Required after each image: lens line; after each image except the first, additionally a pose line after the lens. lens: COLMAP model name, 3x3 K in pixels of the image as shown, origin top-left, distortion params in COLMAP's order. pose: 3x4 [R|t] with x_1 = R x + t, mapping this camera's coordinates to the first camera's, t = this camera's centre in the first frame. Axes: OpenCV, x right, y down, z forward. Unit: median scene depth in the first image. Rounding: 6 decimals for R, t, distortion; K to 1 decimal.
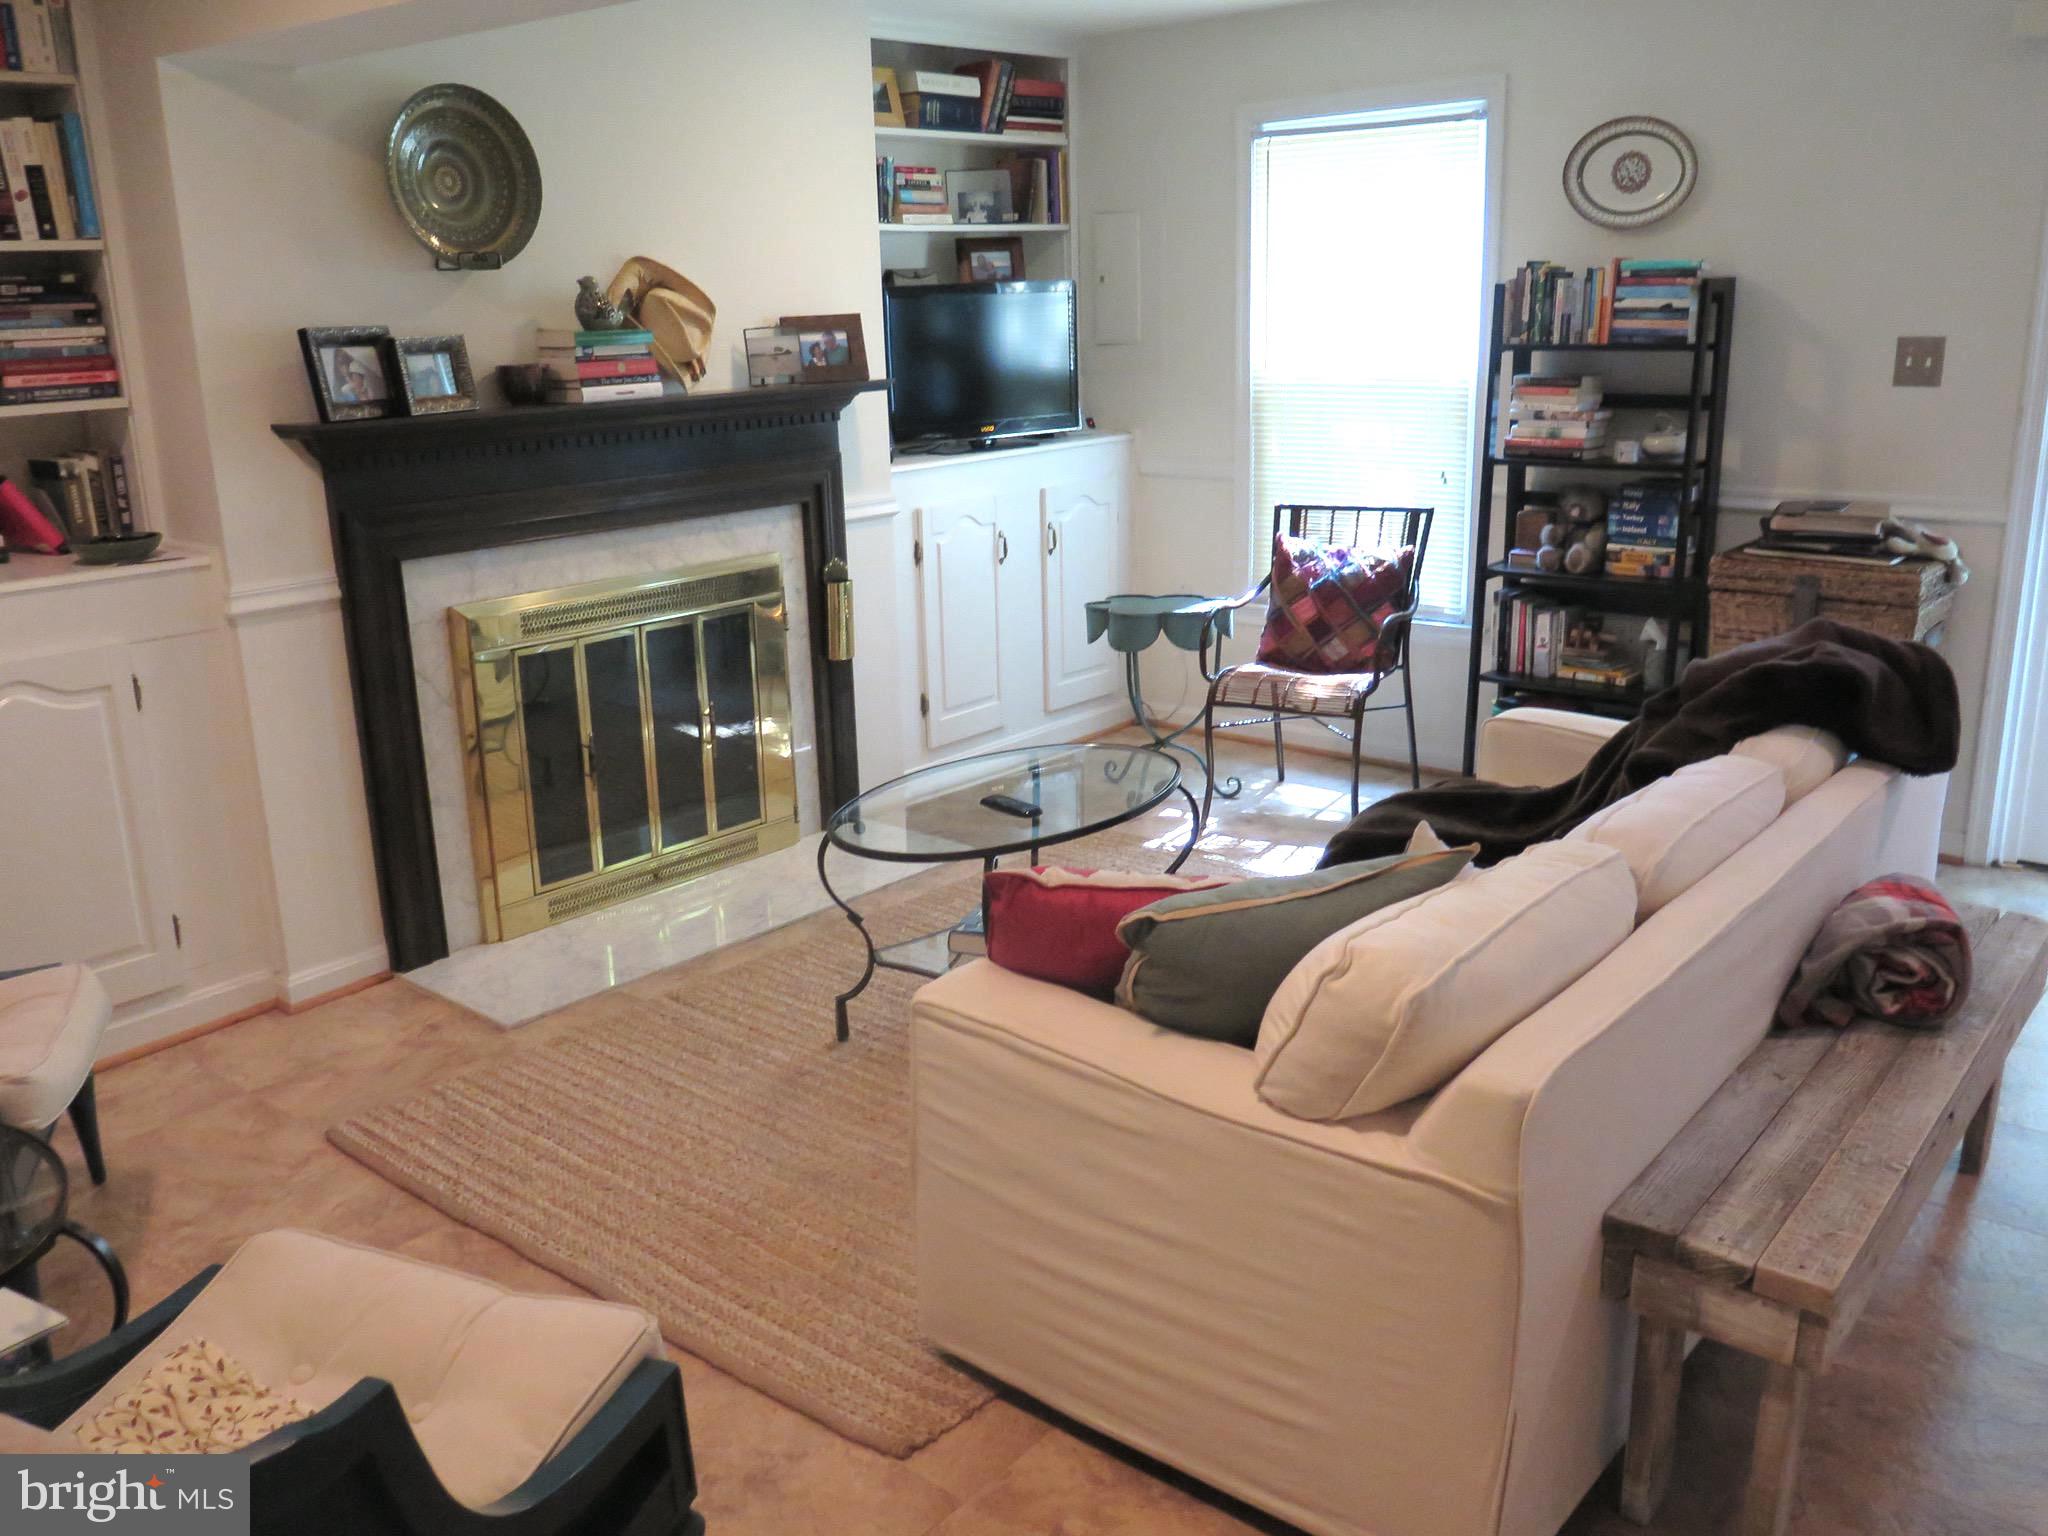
lens RADIAL K [[1715.4, 0, 1024.2], [0, 1715.4, 768.2], [0, 0, 1]] dist [-0.019971, 0.002658]
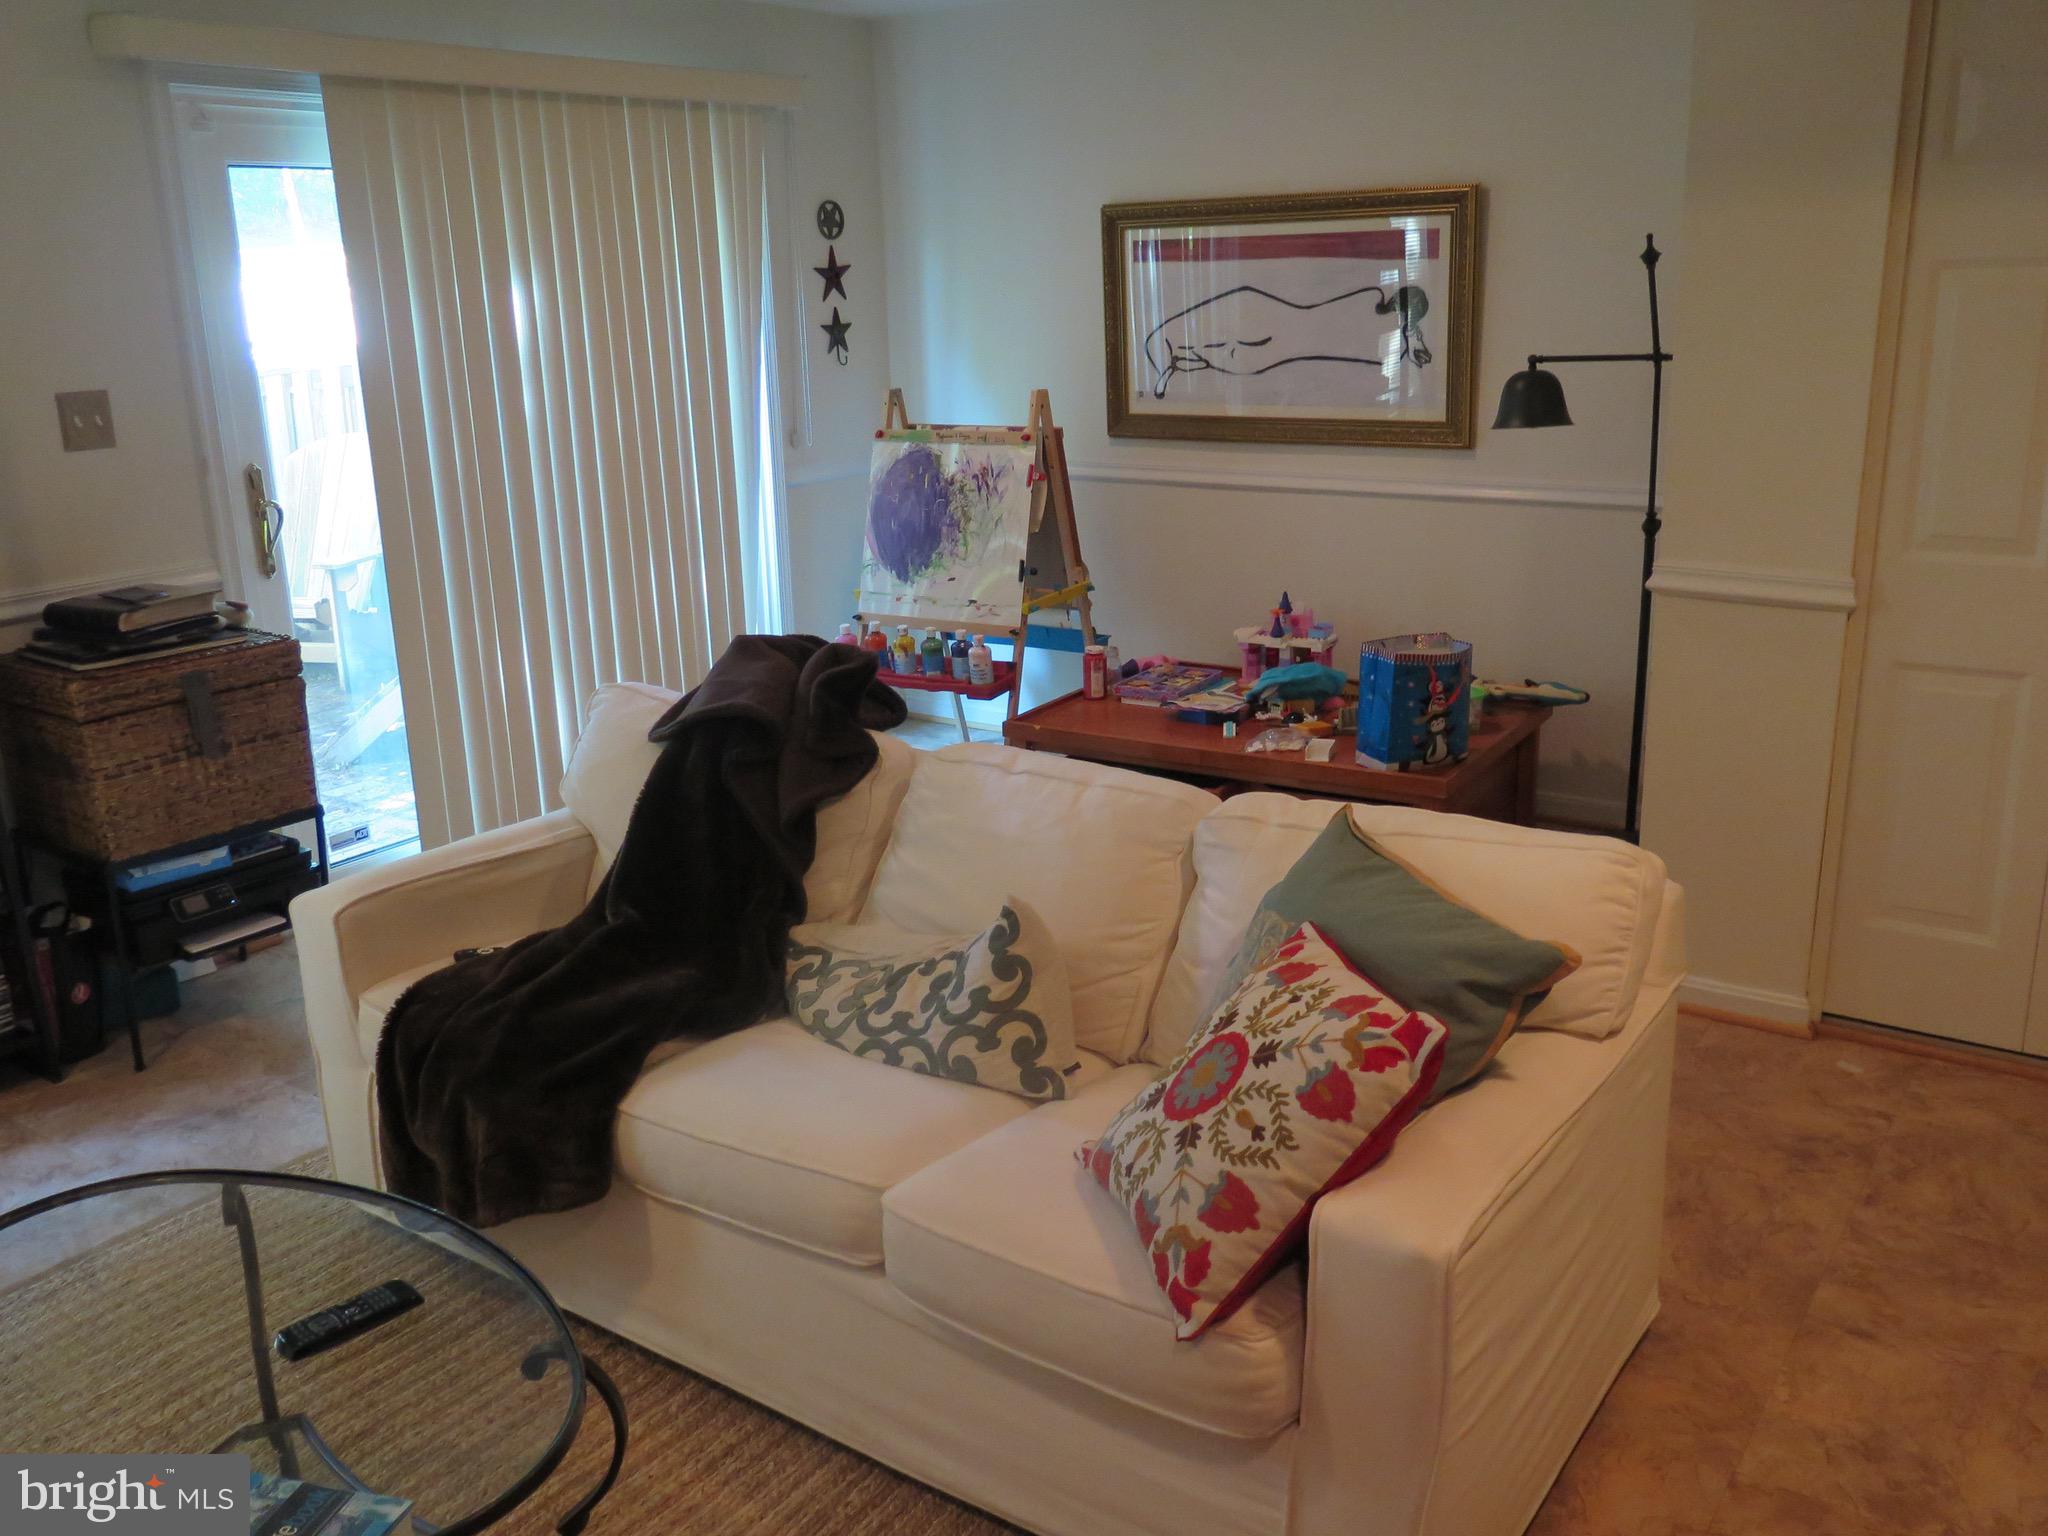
lens RADIAL K [[1715.4, 0, 1025.8], [0, 1715.4, 767.6], [0, 0, 1]] dist [-0.019971, 0.002658]
pose [[-0.077662, -0.249319, 0.965302, -0.379984], [0.295571, 0.918941, 0.261124, -0.162613], [-0.952159, 0.305594, 0.002325, 0.604158]]
